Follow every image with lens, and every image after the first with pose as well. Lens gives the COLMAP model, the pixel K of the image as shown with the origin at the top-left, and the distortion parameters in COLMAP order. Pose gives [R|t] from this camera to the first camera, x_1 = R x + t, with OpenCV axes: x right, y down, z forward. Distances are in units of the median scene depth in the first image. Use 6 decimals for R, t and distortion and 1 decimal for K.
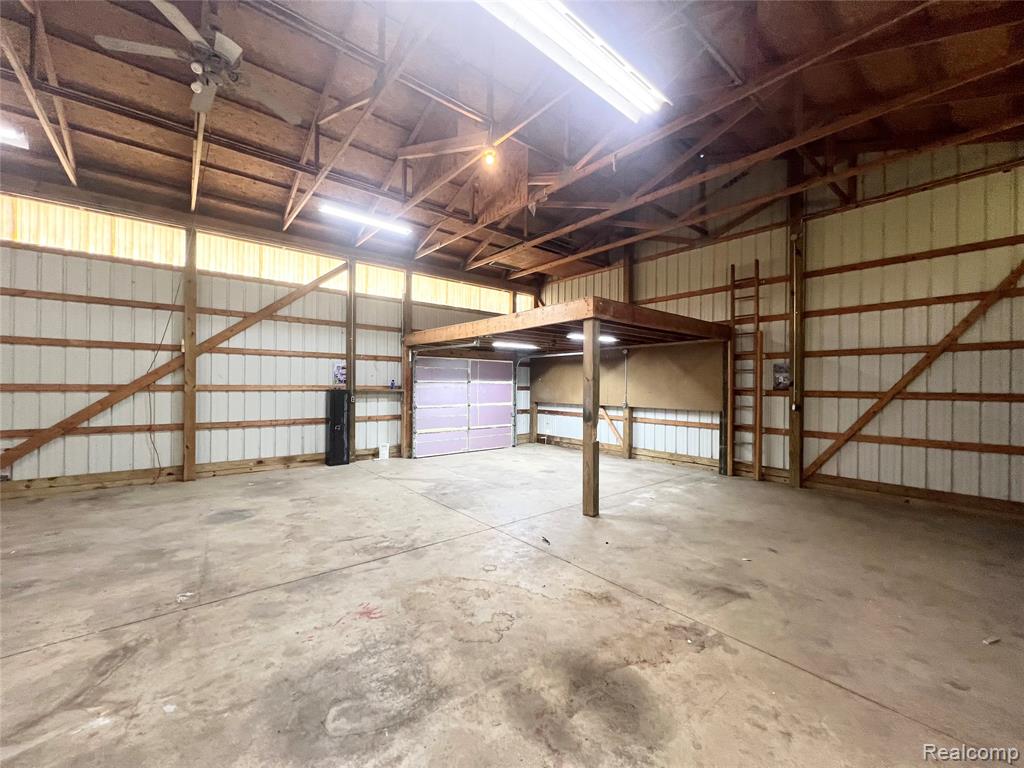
lens RADIAL K [[407.7, 0, 511.2], [0, 407.7, 383.3], [0, 0, 1]] dist [0.002737, 0.000379]
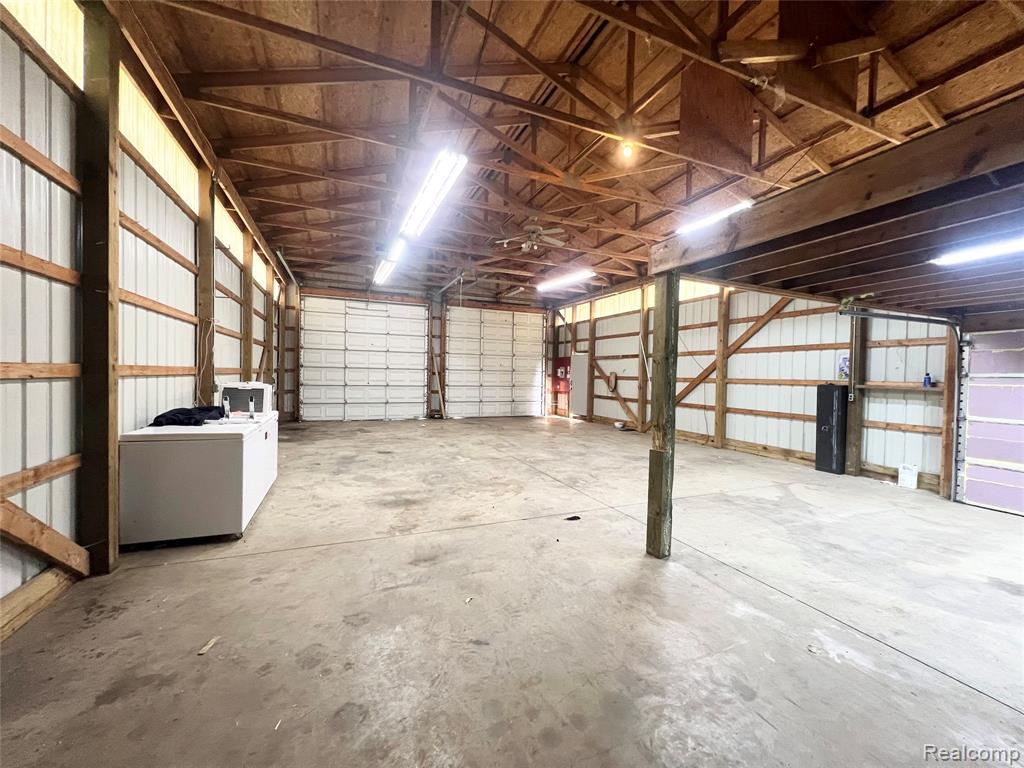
lens RADIAL K [[407.7, 0, 513.7], [0, 407.7, 384.4], [0, 0, 1]] dist [0.002737, 0.000379]
pose [[-0.285024, 0.006363, -0.958499, 0.704915], [-0.020371, 0.999712, 0.012695, 0.020587], [0.958304, 0.023144, -0.284812, 0.718936]]
